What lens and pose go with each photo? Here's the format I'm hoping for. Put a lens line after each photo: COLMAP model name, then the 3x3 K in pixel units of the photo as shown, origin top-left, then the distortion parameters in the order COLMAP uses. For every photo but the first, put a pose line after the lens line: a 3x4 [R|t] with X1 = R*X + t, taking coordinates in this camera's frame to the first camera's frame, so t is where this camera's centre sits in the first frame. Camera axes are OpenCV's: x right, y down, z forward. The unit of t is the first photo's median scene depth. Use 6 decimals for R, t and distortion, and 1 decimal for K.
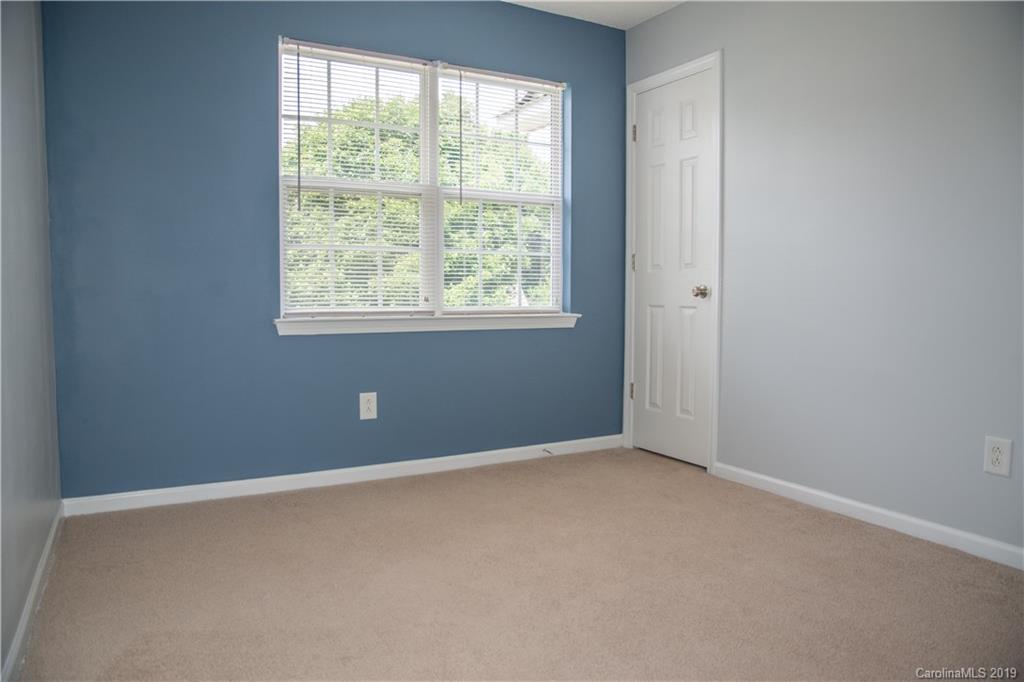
lens RADIAL K [[702.1, 0, 512.3], [0, 702.1, 345.2], [0, 0, 1]] dist [-0.117345, 0.078326]
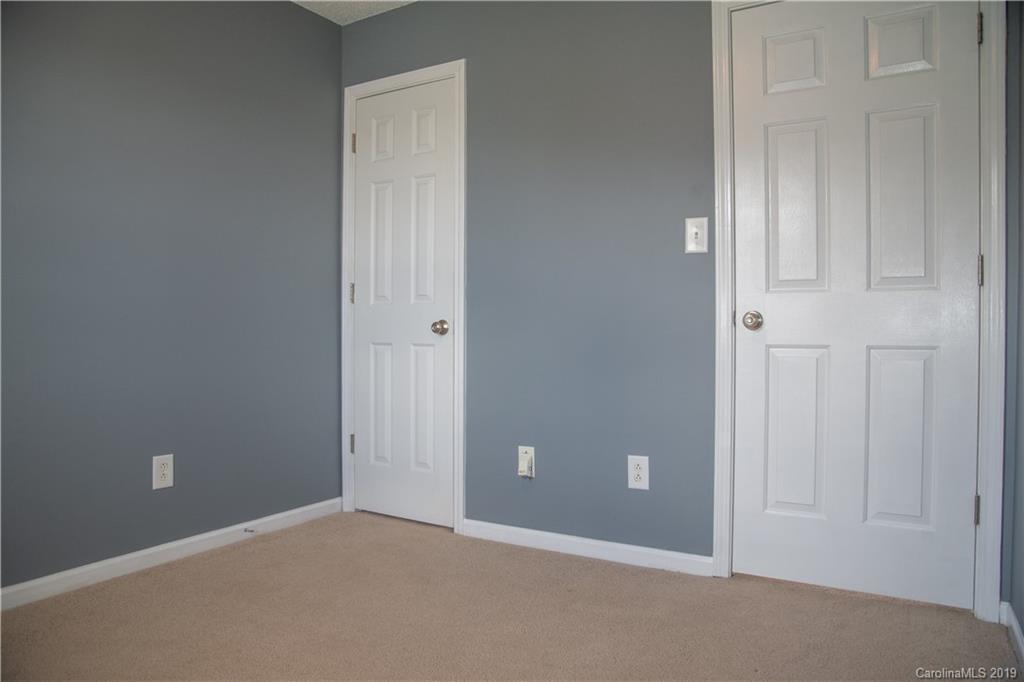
lens RADIAL K [[702.1, 0, 512.3], [0, 702.1, 345.2], [0, 0, 1]] dist [-0.117345, 0.078326]
pose [[0.862885, -0.009171, 0.505318, -0.100492], [0.035627, 0.998452, -0.042715, -0.013278], [-0.504144, 0.054861, 0.861875, 0.193713]]
